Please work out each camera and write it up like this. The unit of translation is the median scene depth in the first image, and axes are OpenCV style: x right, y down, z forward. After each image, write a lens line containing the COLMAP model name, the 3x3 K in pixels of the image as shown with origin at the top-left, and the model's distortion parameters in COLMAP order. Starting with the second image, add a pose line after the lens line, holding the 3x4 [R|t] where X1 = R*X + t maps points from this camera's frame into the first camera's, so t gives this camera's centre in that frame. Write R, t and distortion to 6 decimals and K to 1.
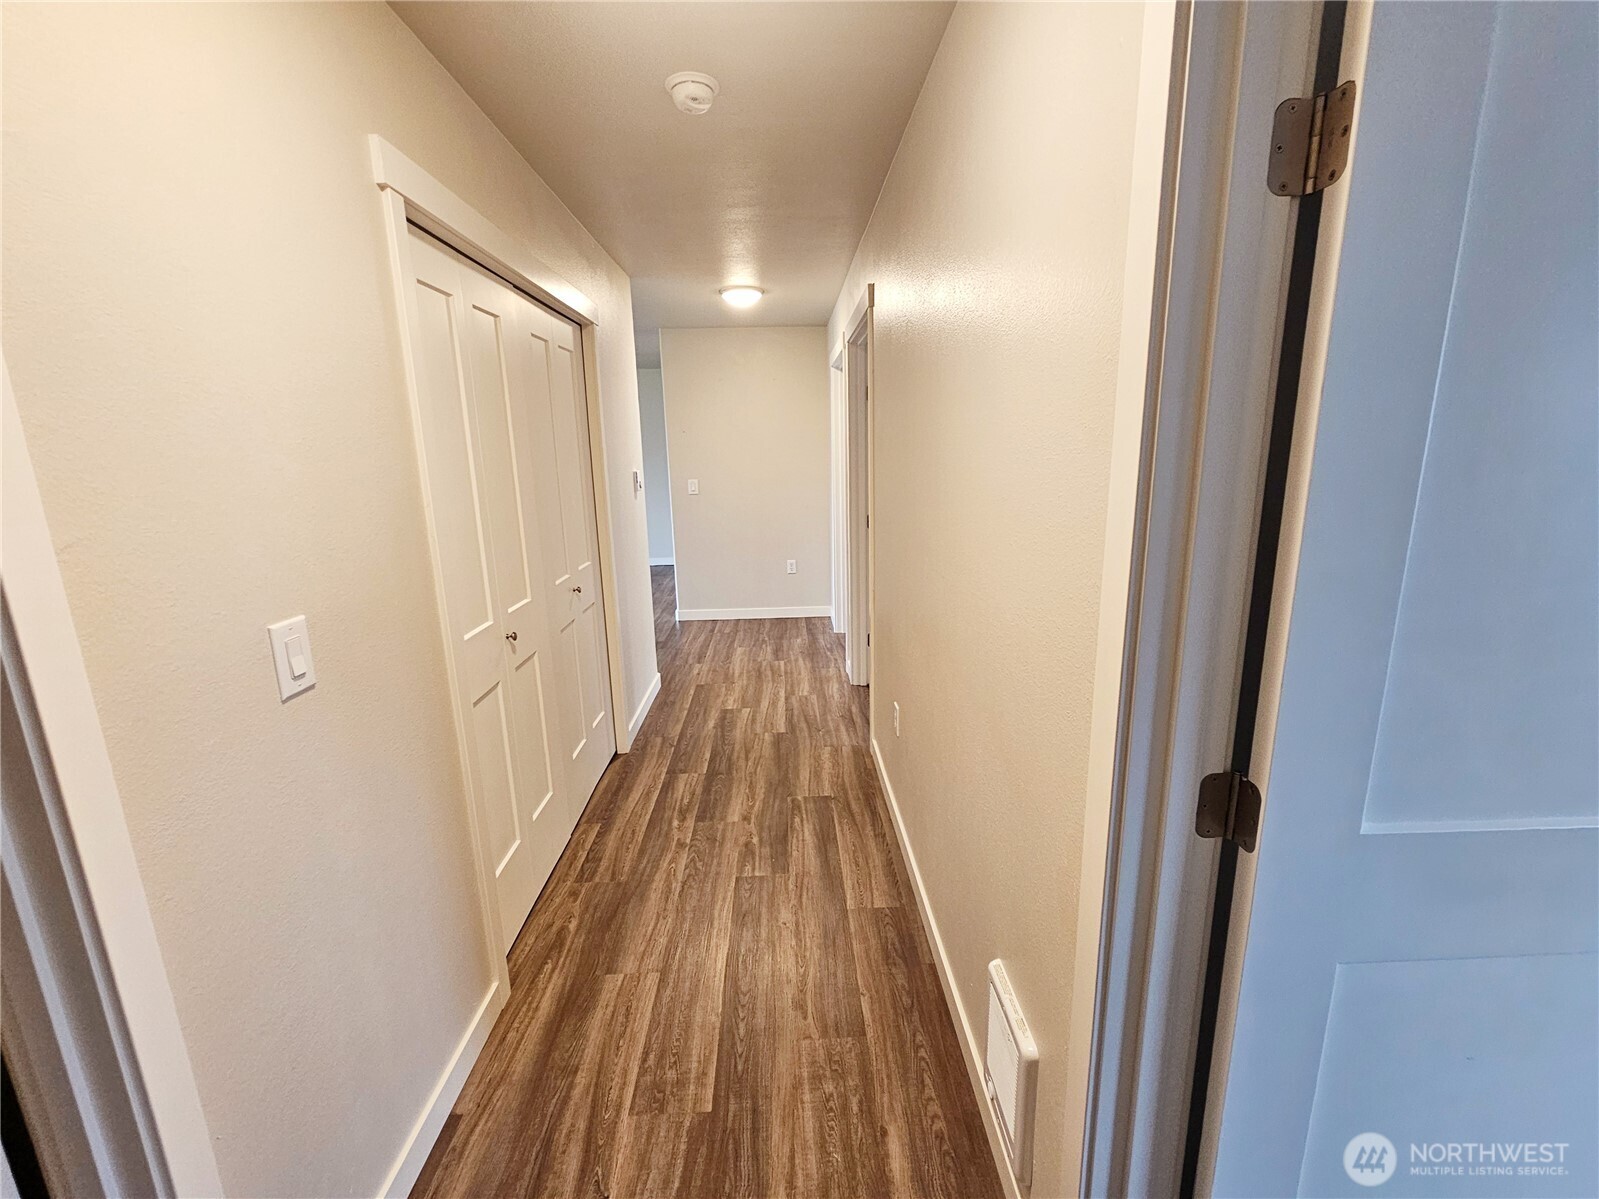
lens RADIAL K [[653.9, 0, 802.4], [0, 653.9, 589.9], [0, 0, 1]] dist [-0.002054, 0.000287]
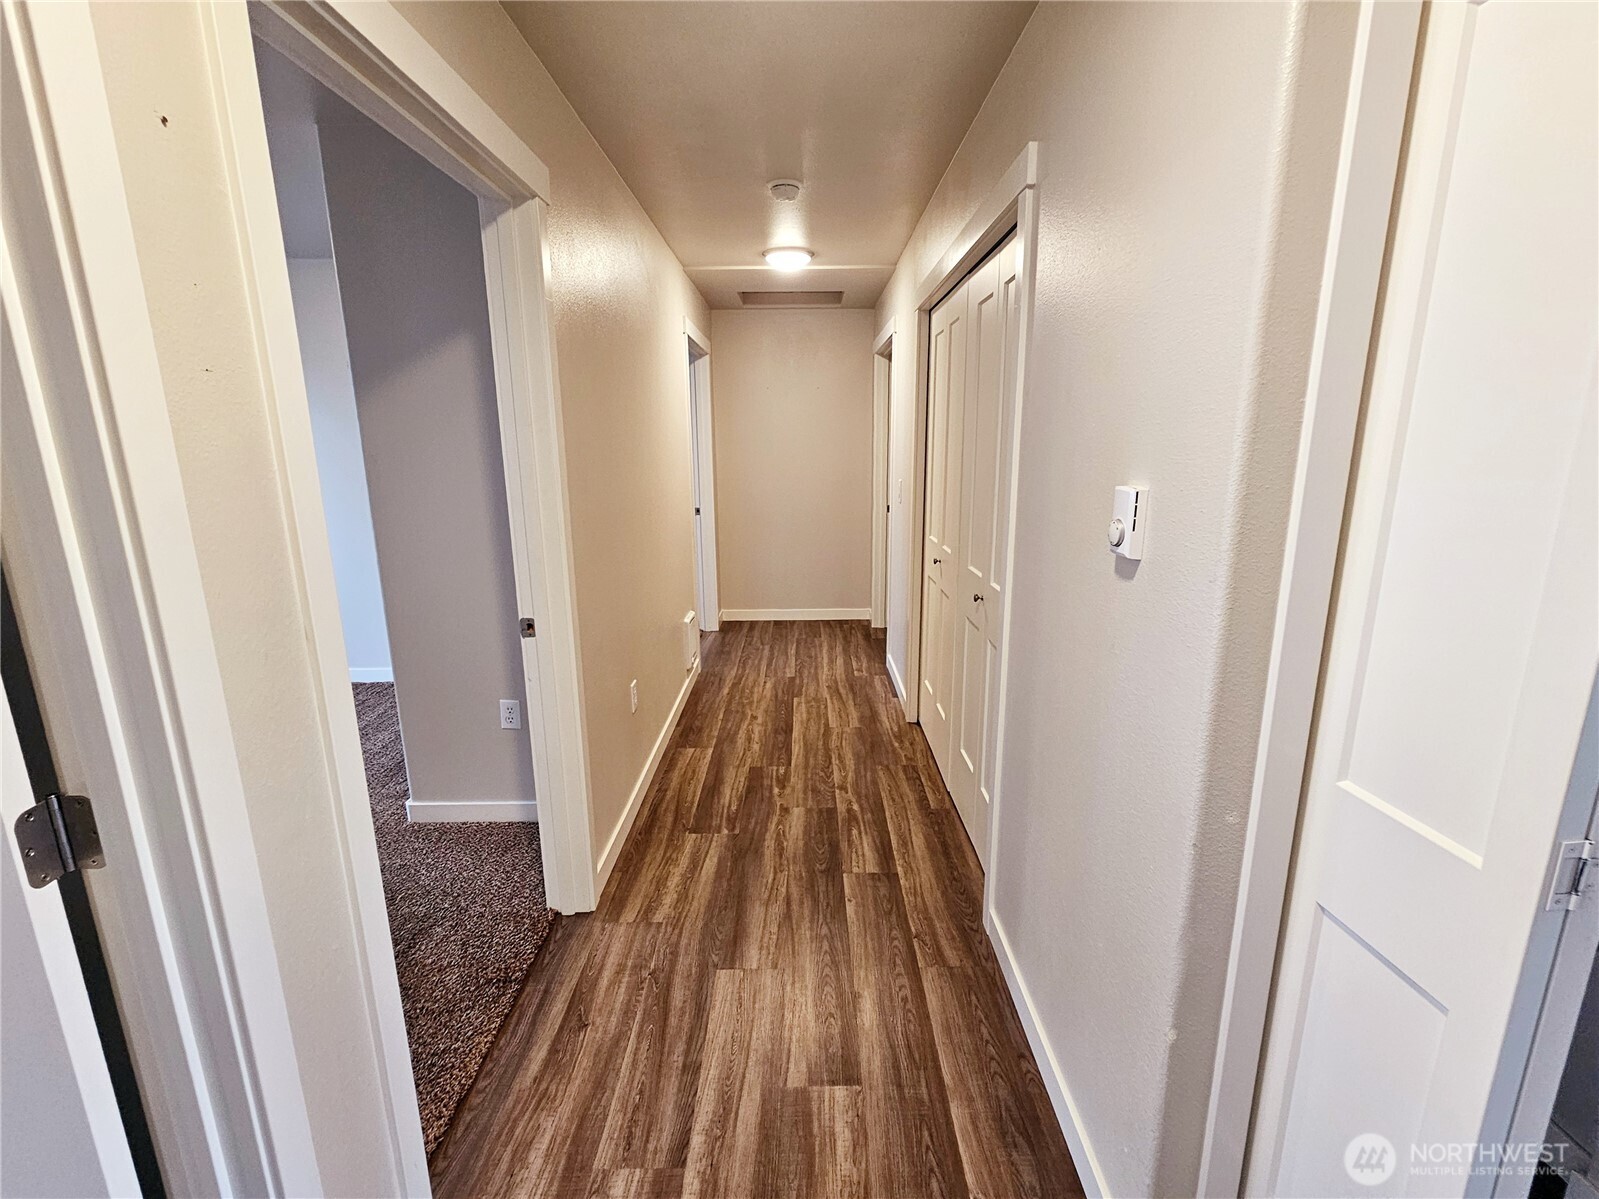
lens RADIAL K [[653.9, 0, 802.4], [0, 653.9, 589.9], [0, 0, 1]] dist [-0.002054, 0.000287]
pose [[-0.999034, 0.020445, 0.038906, -0.156891], [0.035054, 0.904627, 0.424759, -0.363608], [-0.026511, 0.425713, -0.904470, 1.743561]]
